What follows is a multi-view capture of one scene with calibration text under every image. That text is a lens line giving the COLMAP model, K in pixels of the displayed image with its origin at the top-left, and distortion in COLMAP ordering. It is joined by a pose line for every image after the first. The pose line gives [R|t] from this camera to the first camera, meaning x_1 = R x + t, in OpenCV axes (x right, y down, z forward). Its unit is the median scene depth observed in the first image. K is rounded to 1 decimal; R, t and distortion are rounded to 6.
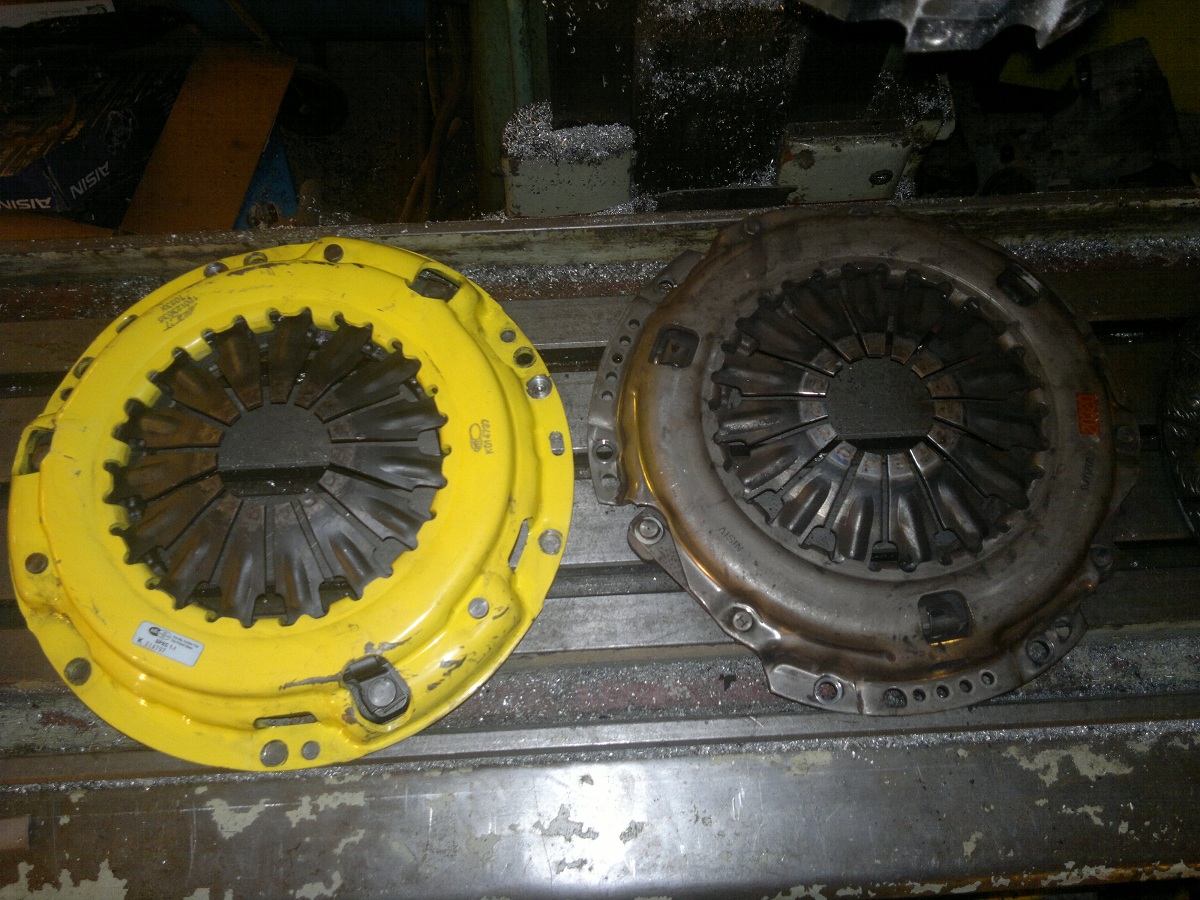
lens RADIAL K [[1042.7, 0, 601.2], [0, 1042.7, 457.3], [0, 0, 1]] dist [0.081113, -0.154189]
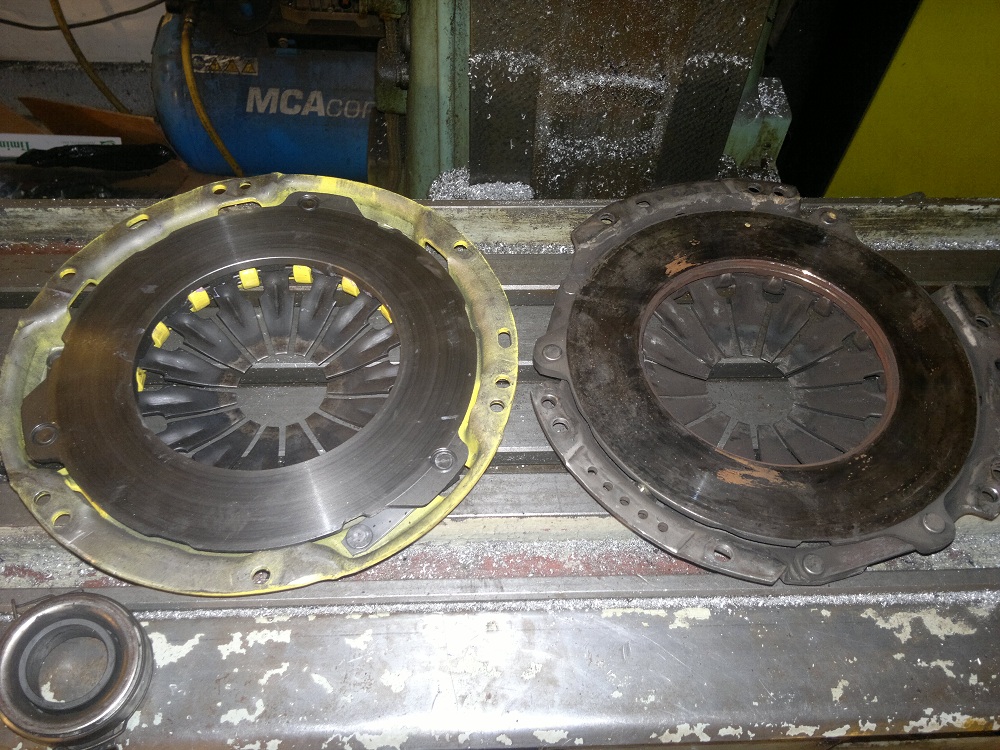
lens RADIAL K [[869.0, 0, 501.0], [0, 869.0, 381.0], [0, 0, 1]] dist [0.081113, -0.154189]
pose [[0.999361, 0.032277, 0.015349, -0.026453], [-0.027891, 0.972841, -0.229789, 0.264898], [-0.022349, 0.229214, 0.973120, 0.037066]]
